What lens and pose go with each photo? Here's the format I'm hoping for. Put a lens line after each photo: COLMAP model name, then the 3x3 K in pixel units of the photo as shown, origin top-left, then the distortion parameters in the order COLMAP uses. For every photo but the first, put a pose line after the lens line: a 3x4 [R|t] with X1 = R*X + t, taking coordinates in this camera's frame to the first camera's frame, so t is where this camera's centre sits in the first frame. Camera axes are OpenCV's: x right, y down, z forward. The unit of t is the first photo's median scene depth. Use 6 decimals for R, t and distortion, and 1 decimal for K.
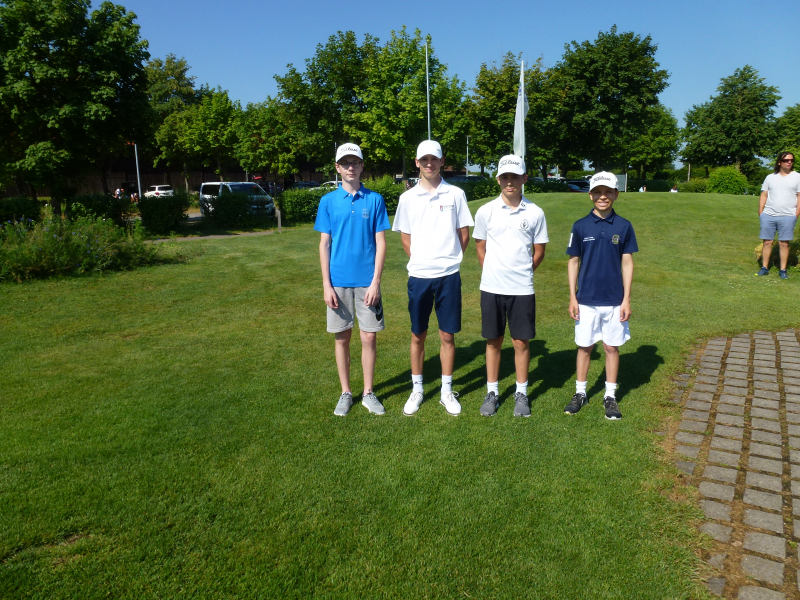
lens RADIAL K [[633.6, 0, 400.0], [0, 633.6, 300.0], [0, 0, 1]] dist [-0.010232, 0.001734]
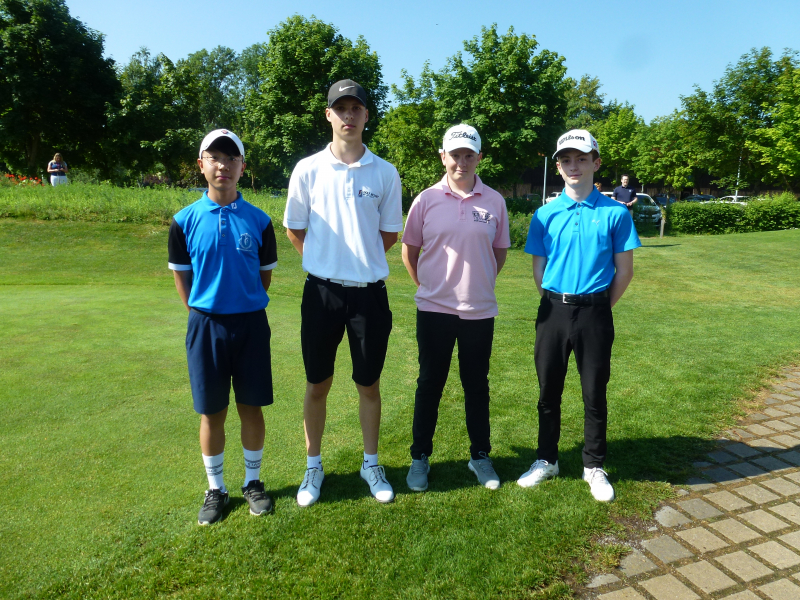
lens RADIAL K [[633.6, 0, 400.0], [0, 633.6, 300.0], [0, 0, 1]] dist [-0.010232, 0.001734]
pose [[0.826554, 0.127302, -0.548272, 0.039791], [-0.135593, 0.990435, 0.025553, 0.025334], [0.546281, 0.053221, 0.835909, -0.132776]]
